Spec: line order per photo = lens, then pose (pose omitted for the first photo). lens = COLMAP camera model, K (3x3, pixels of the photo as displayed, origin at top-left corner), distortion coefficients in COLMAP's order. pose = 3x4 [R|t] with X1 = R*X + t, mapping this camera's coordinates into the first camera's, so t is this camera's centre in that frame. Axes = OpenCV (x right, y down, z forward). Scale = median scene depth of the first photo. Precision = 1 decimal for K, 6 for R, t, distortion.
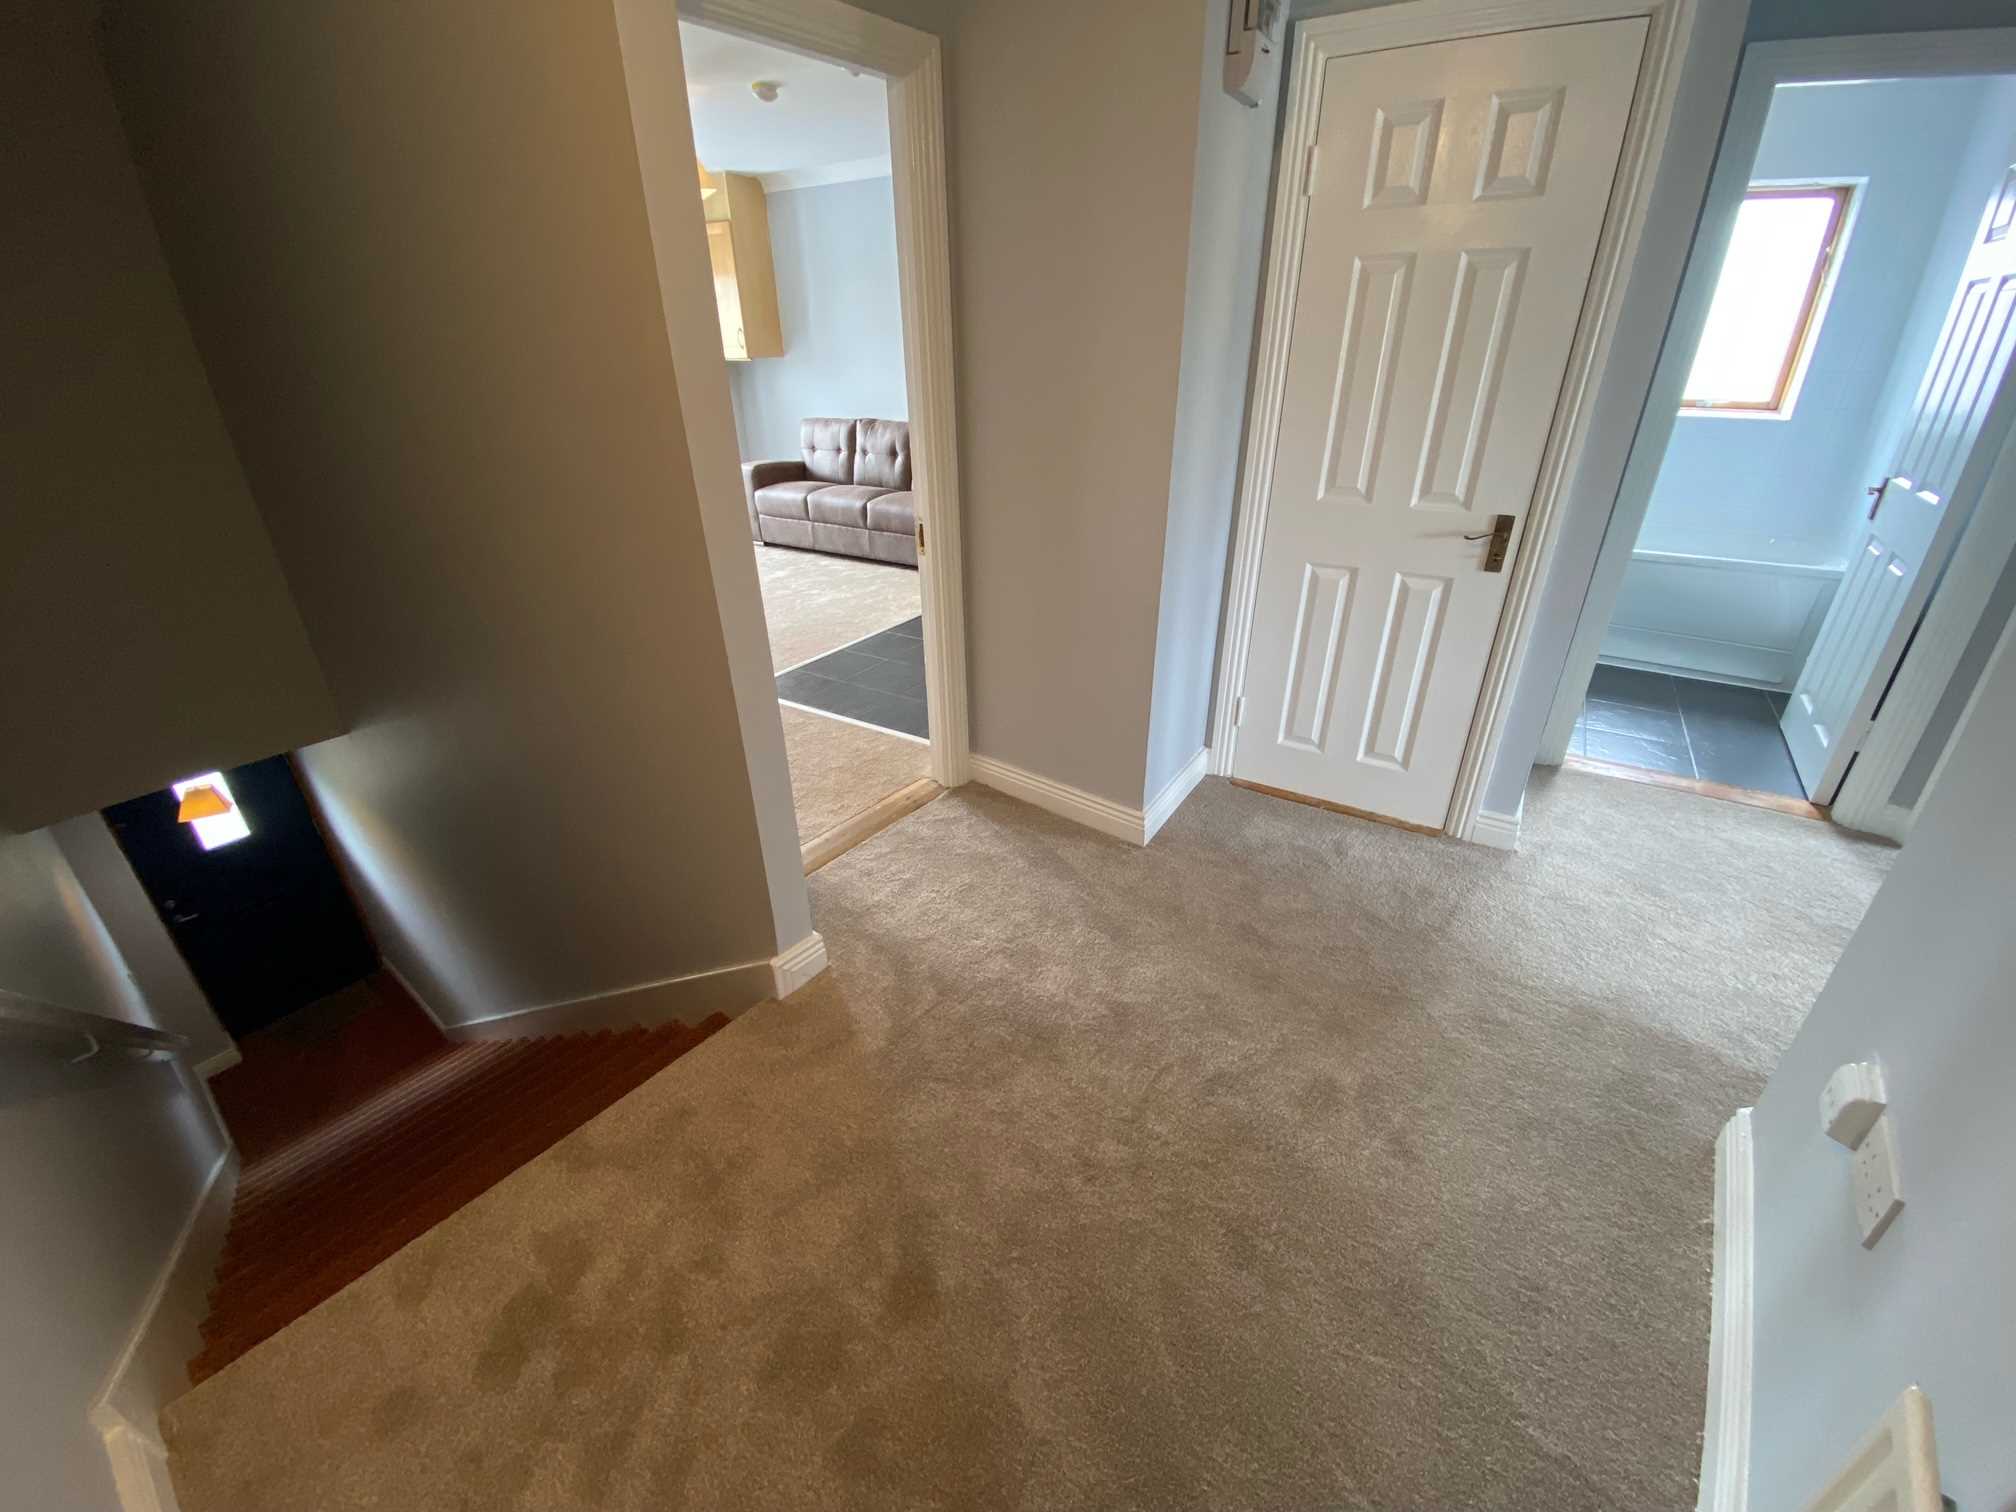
lens RADIAL K [[825.3, 0, 1020.6], [0, 825.3, 755.9], [0, 0, 1]] dist [-0.002499, -0.000507]
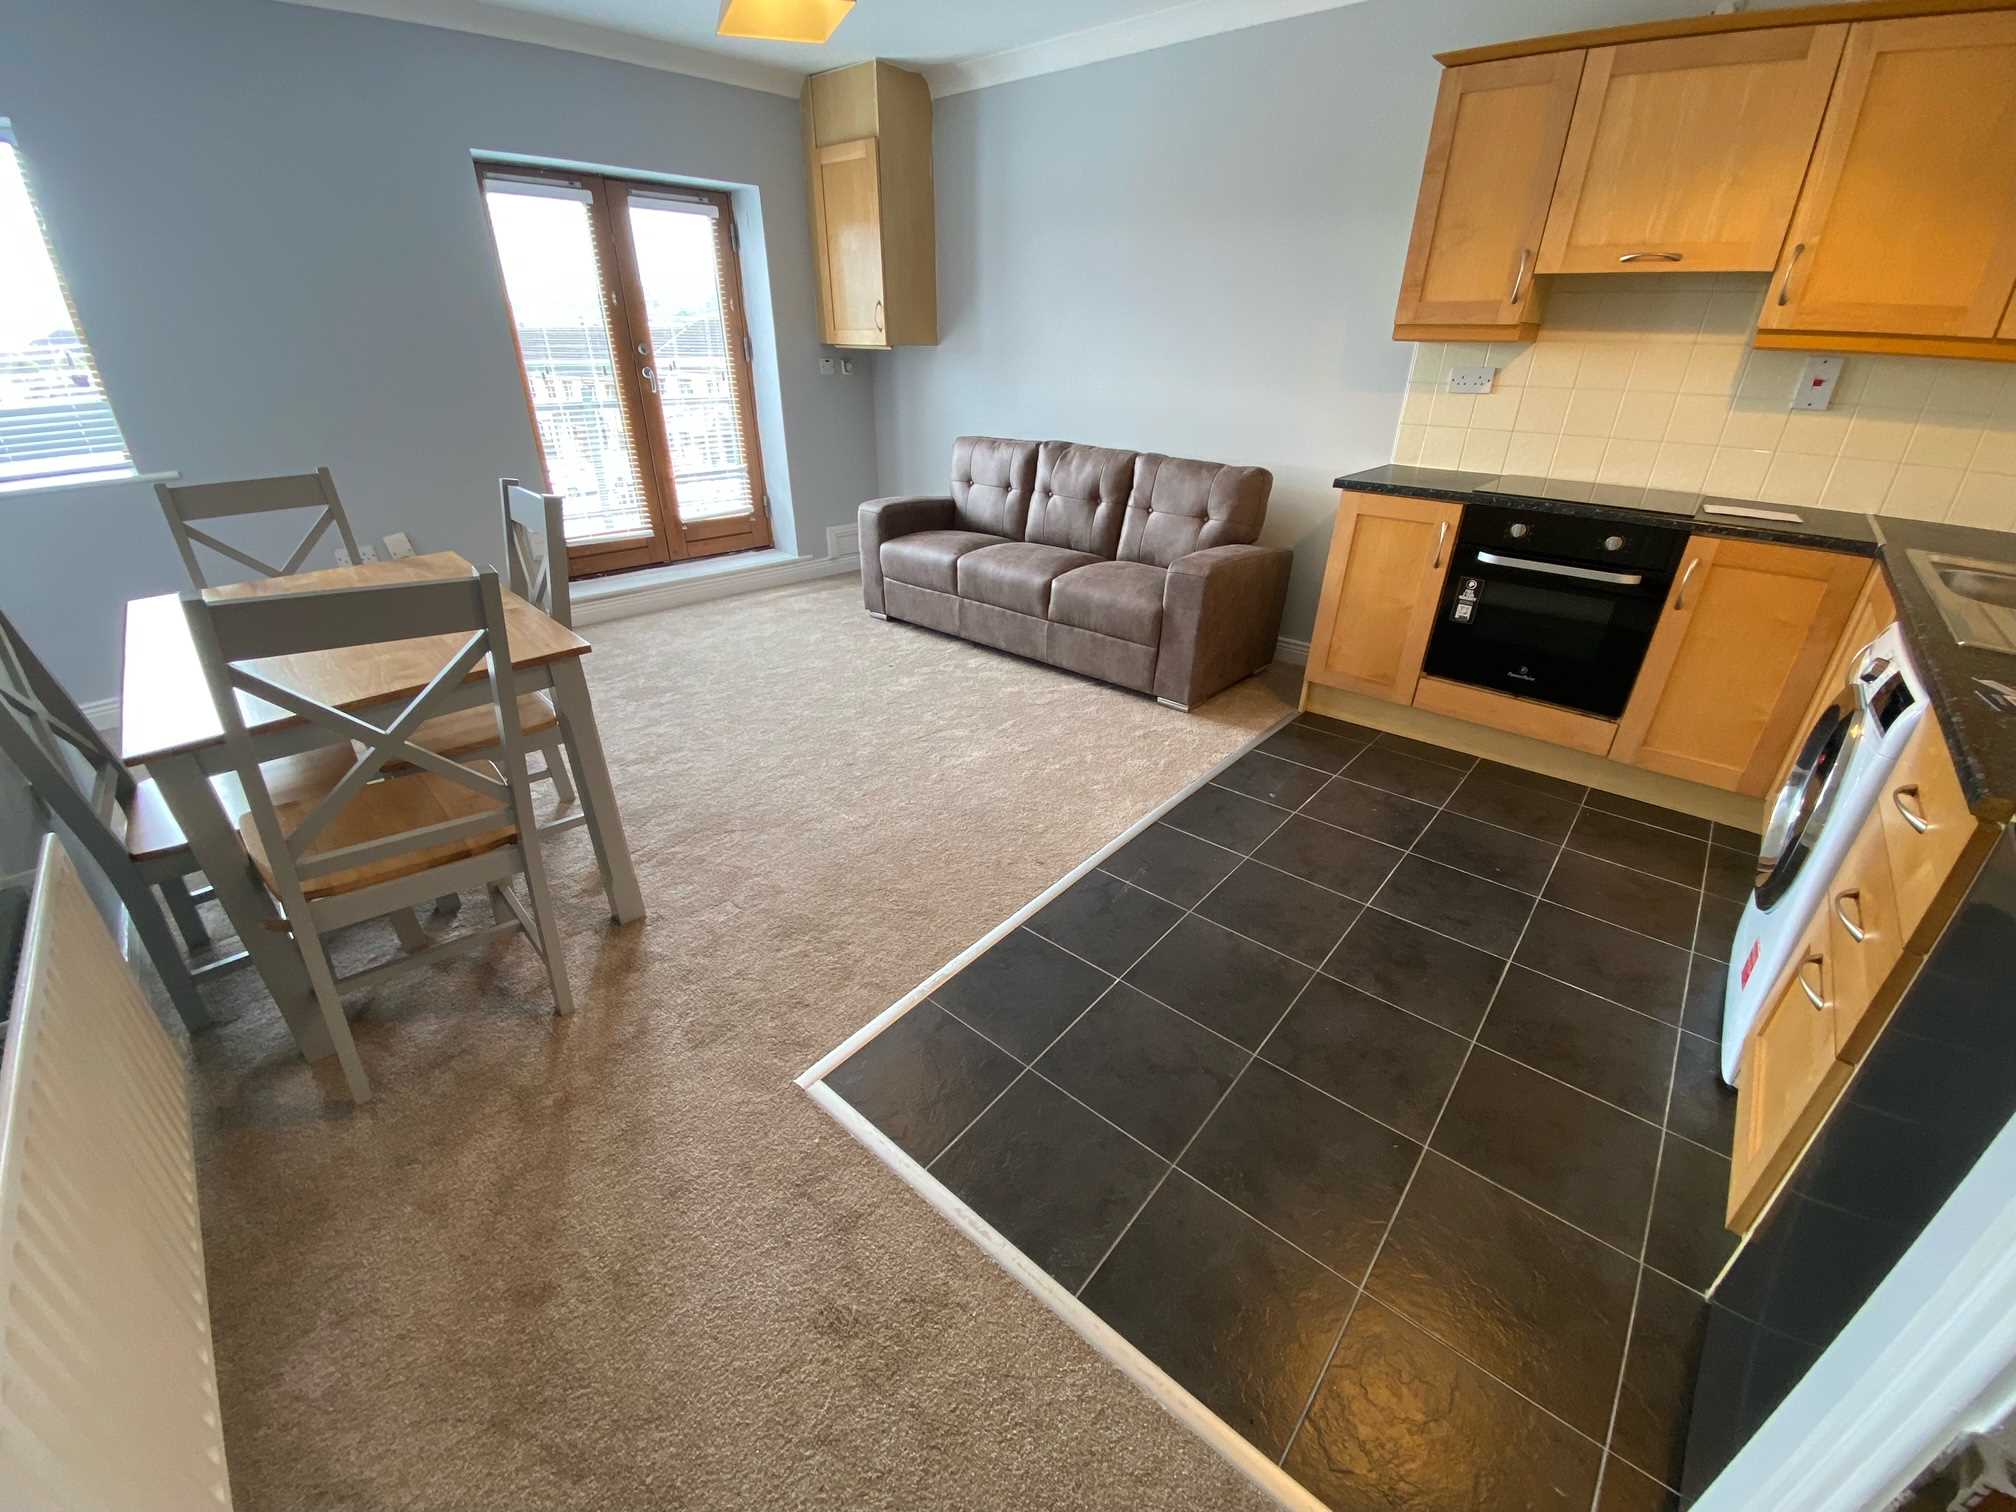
lens RADIAL K [[825.3, 0, 997.3], [0, 825.3, 754.5], [0, 0, 1]] dist [-0.002499, -0.000507]
pose [[0.985412, 0.084953, -0.147464, -0.116184], [-0.084400, 0.996382, 0.010020, -0.167235], [0.147781, 0.002573, 0.989017, 0.353851]]
